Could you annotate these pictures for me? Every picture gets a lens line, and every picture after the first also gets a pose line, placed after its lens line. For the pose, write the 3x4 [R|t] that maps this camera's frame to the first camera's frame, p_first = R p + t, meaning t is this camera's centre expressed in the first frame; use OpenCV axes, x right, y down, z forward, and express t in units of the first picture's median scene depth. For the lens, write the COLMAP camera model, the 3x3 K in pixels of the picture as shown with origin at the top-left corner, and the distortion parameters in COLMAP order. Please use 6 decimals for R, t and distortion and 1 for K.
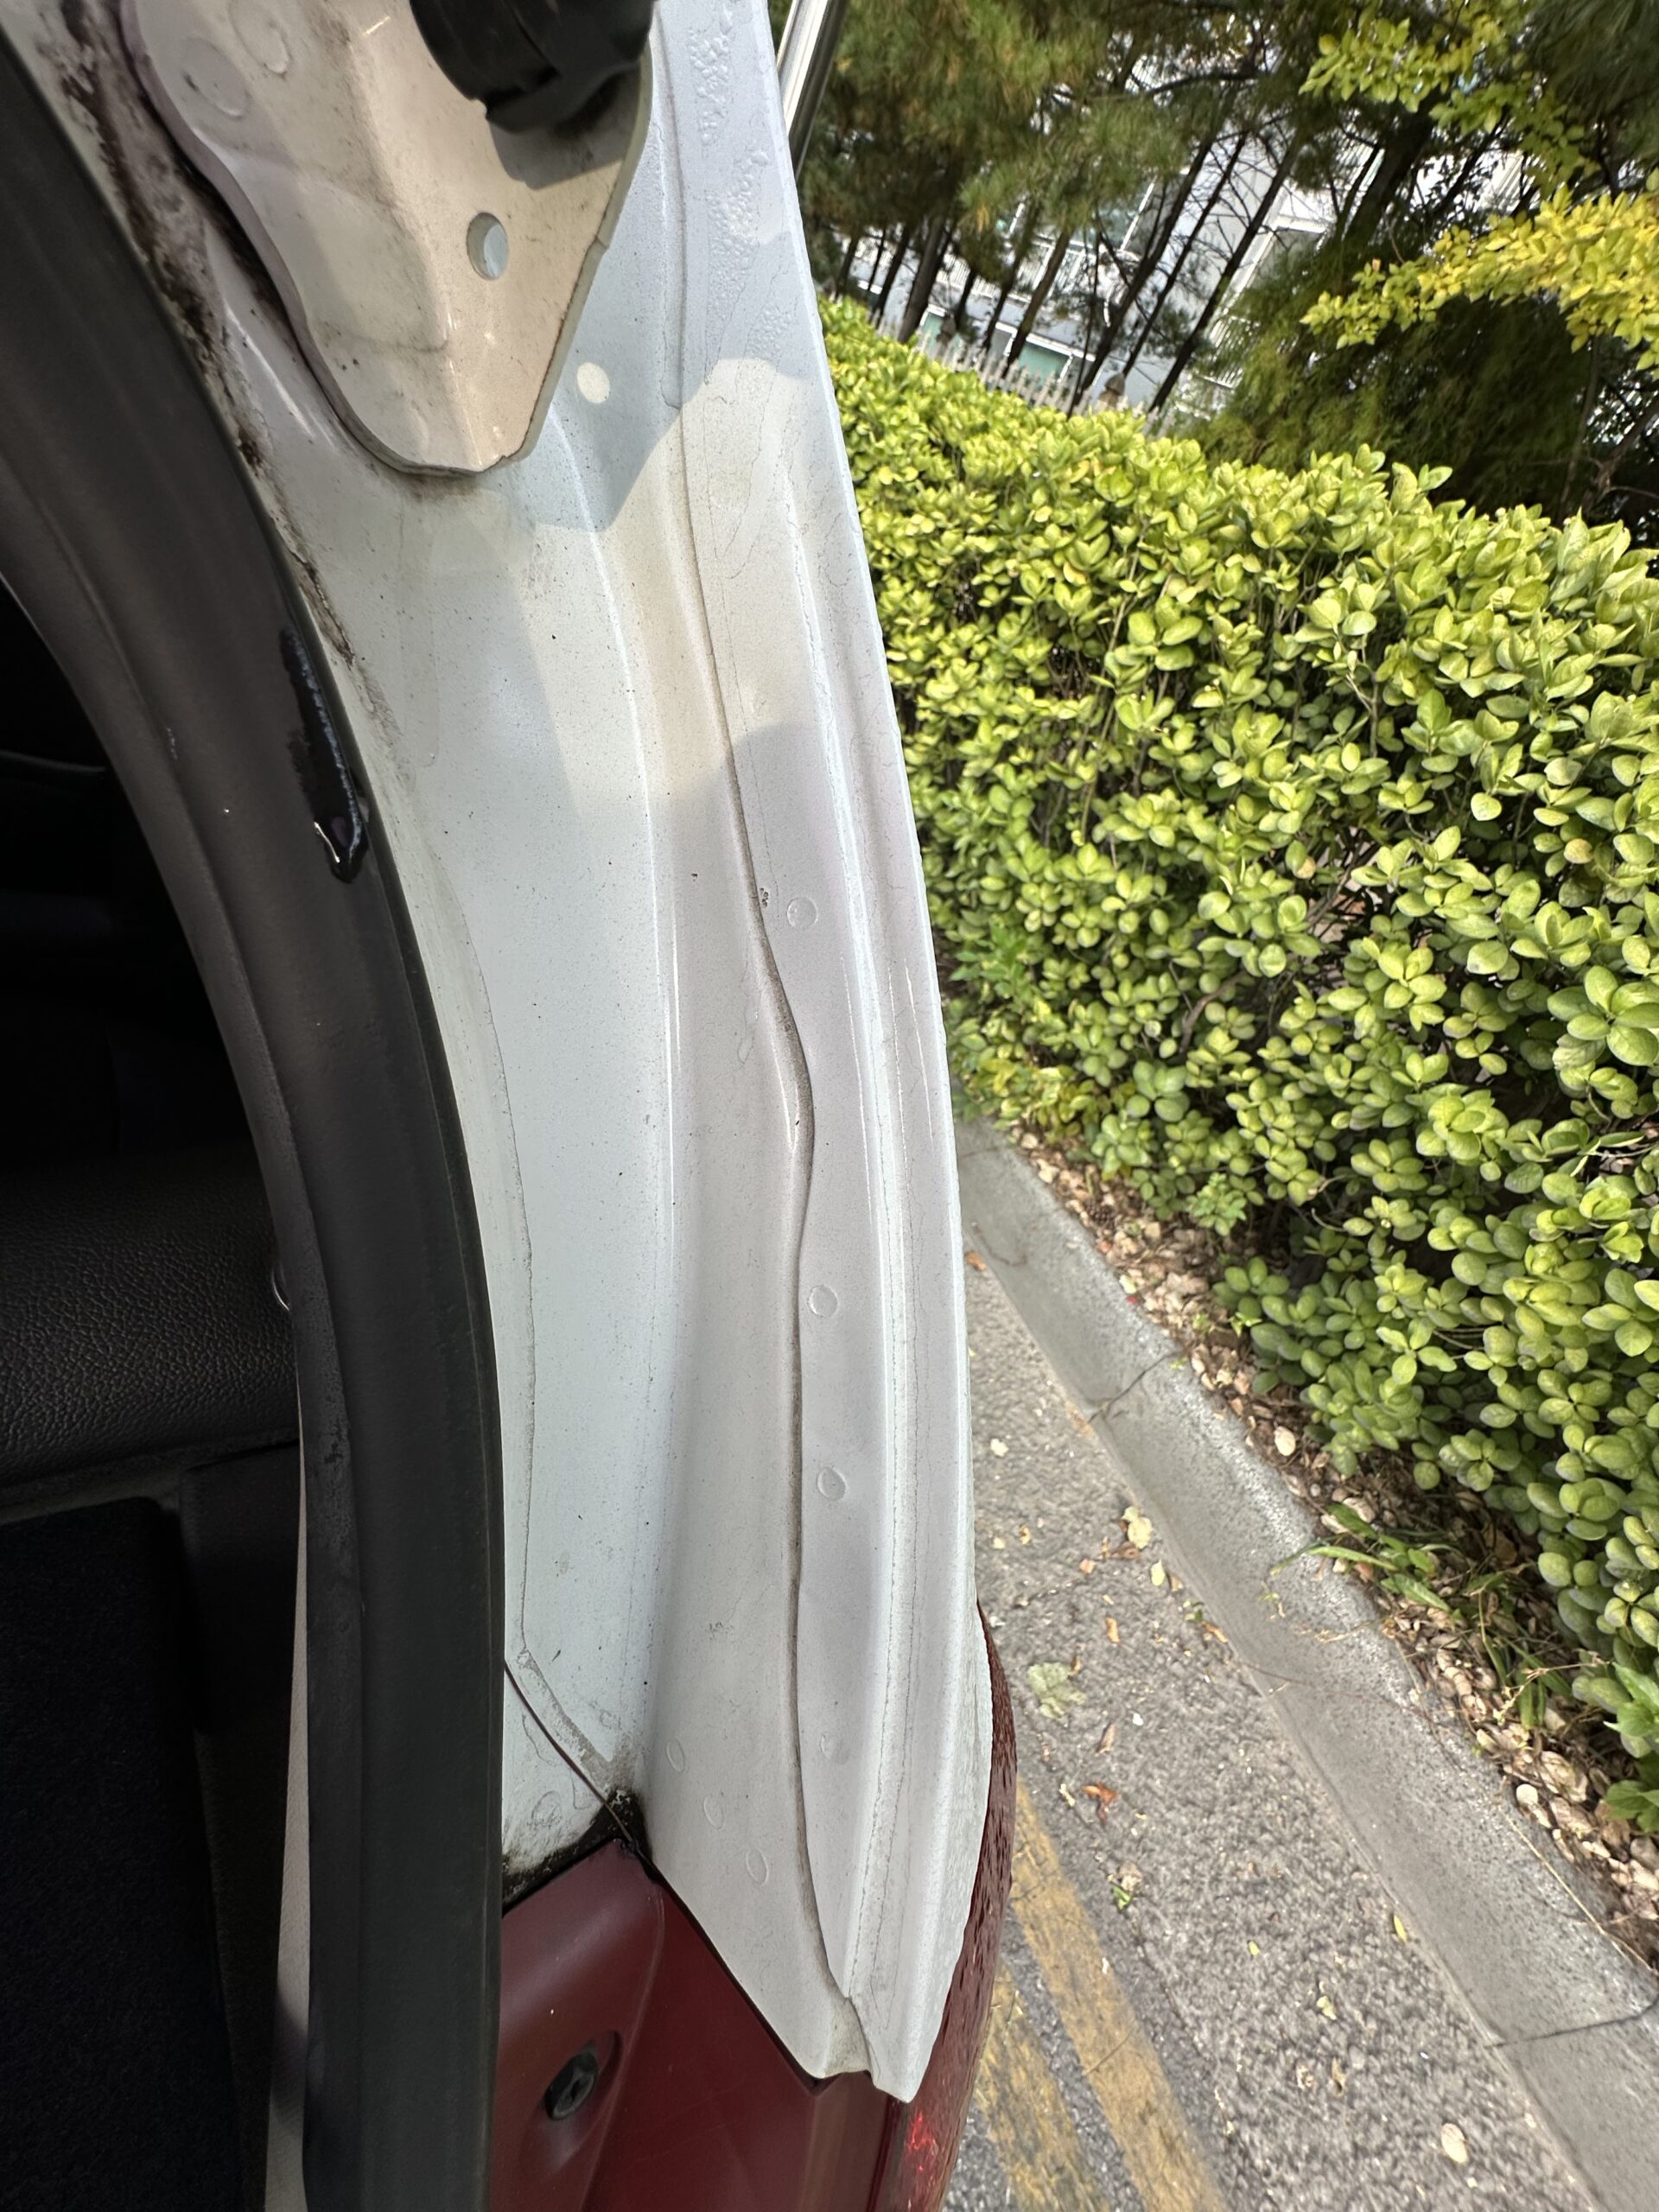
lens RADIAL K [[879.2, 0, 834.4], [0, 879.2, 1105.8], [0, 0, 1]] dist [-0.008575, -0.000285]
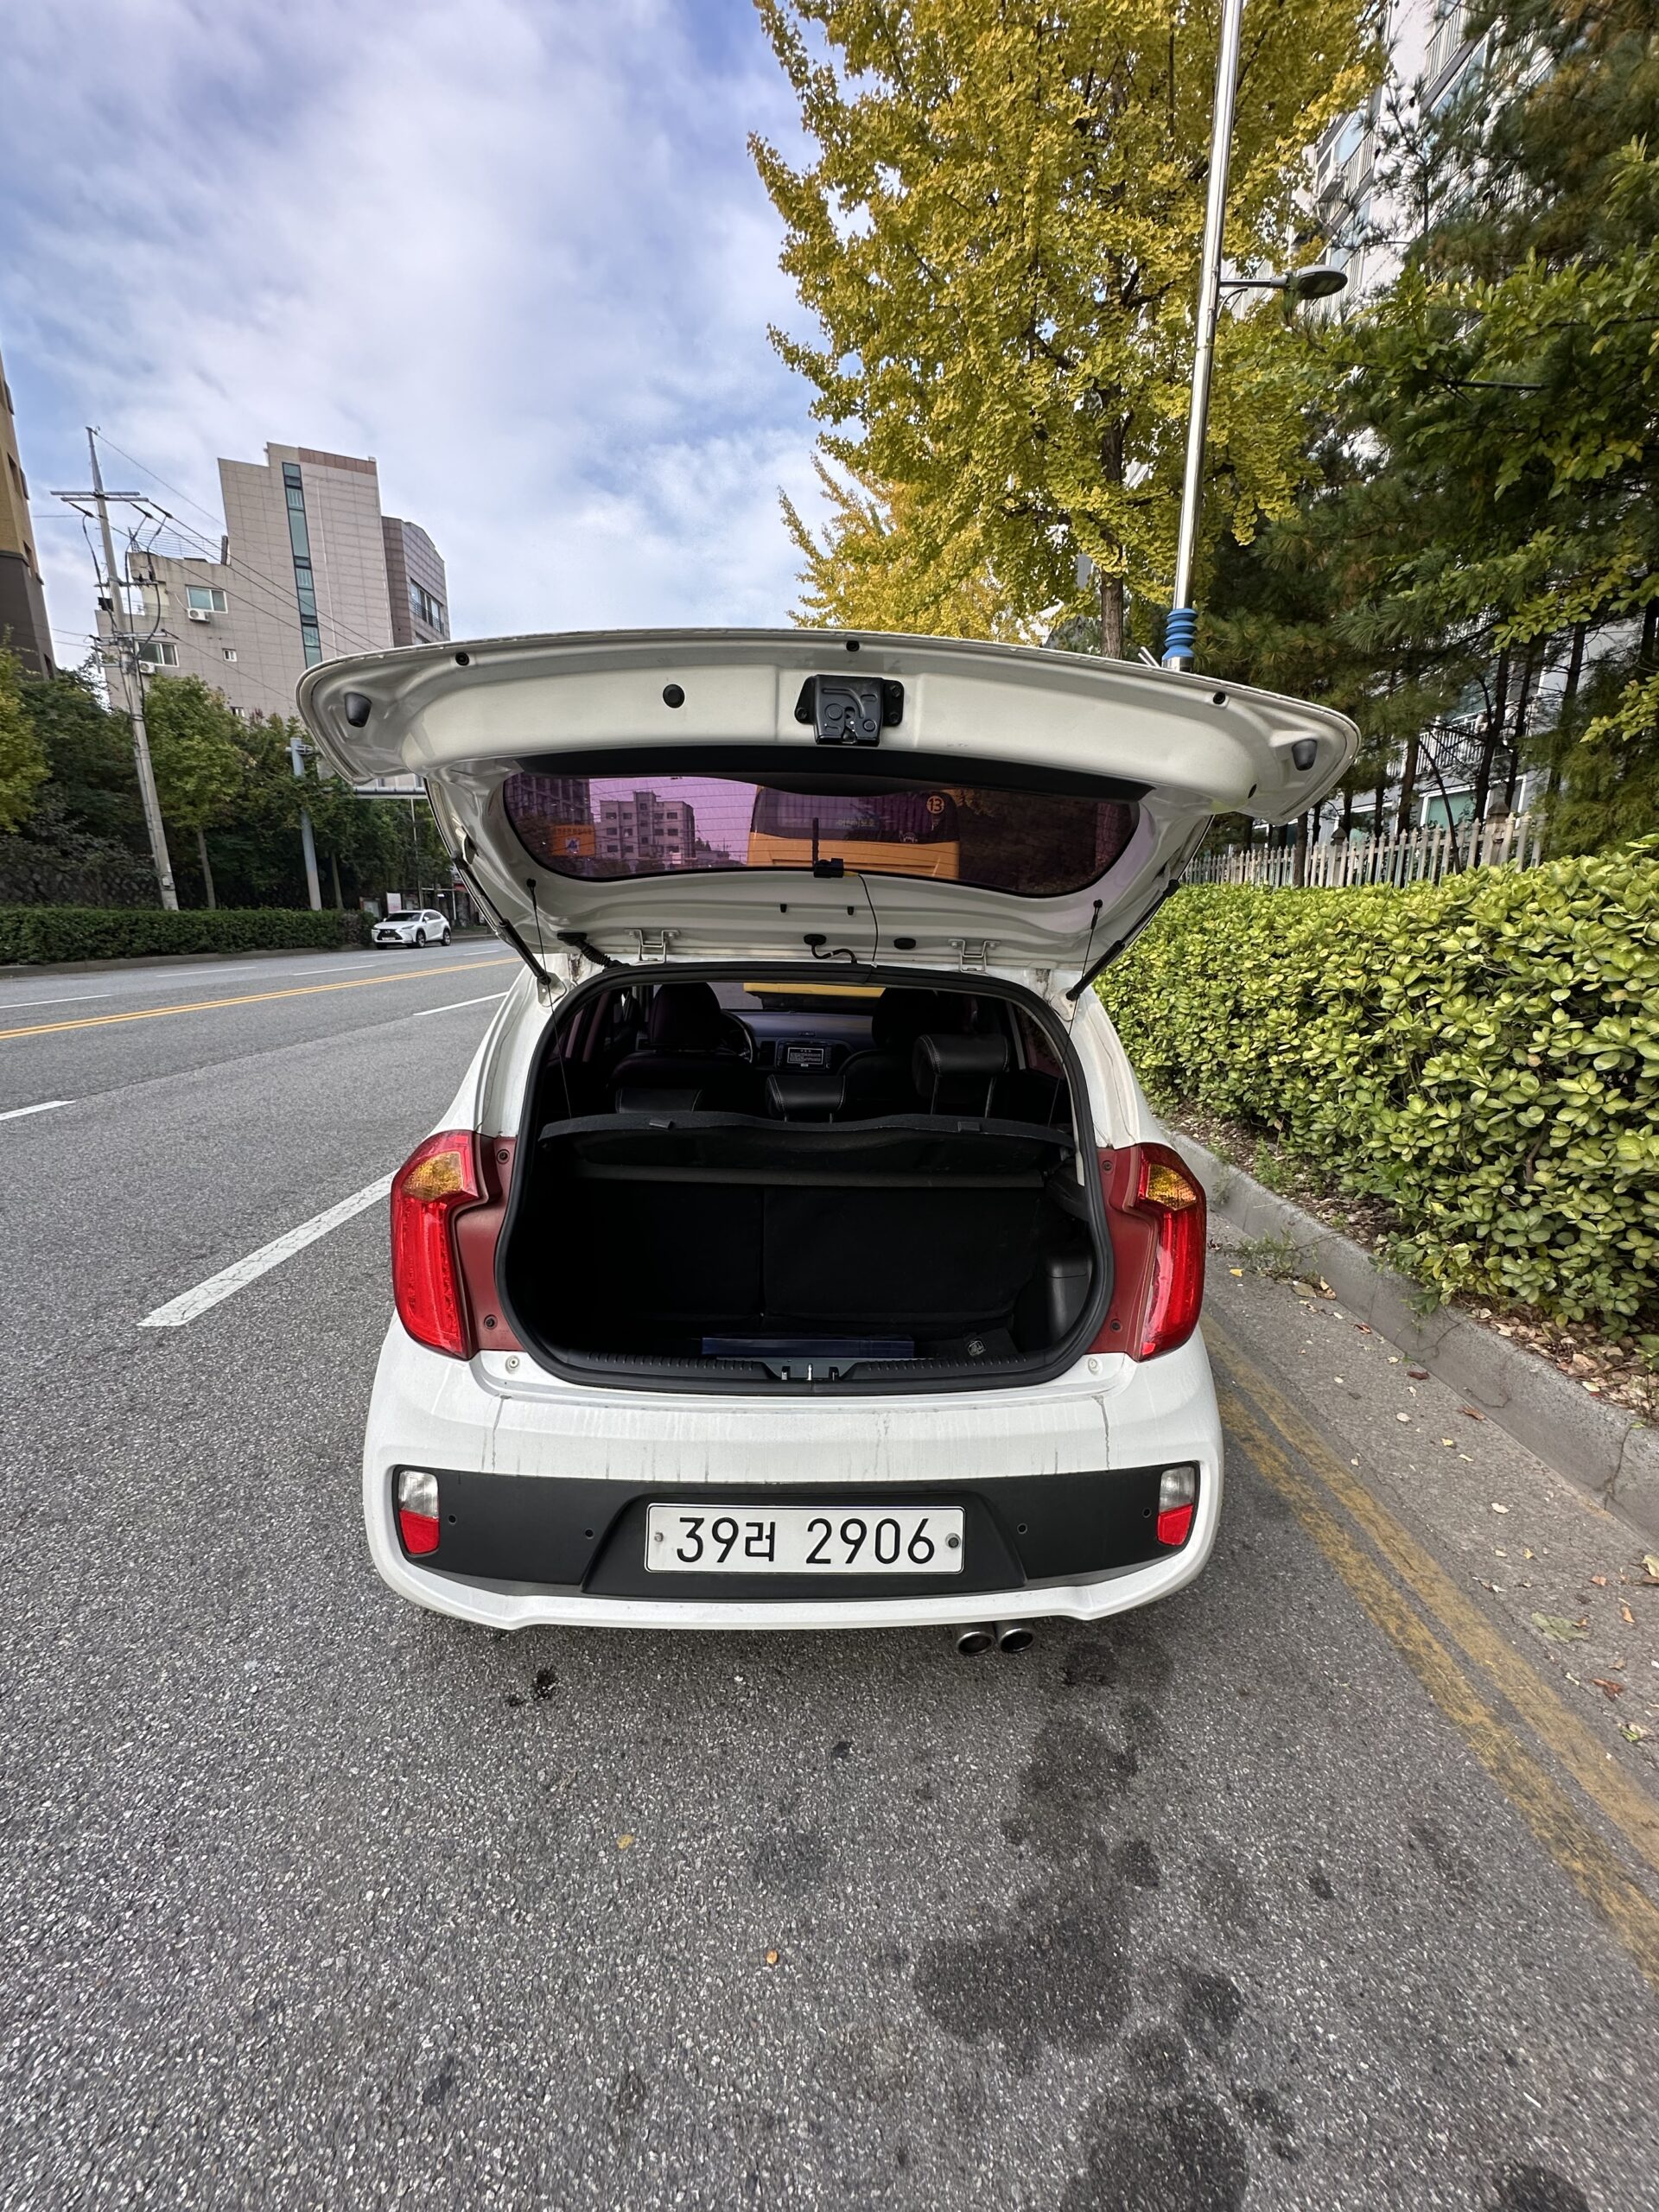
lens RADIAL K [[879.2, 0, 834.4], [0, 879.2, 1105.8], [0, 0, 1]] dist [-0.008575, -0.000285]
pose [[0.812733, -0.309939, -0.493359, 0.187538], [0.008375, 0.852897, -0.522011, 0.490702], [0.582576, 0.420124, 0.695774, -0.665358]]
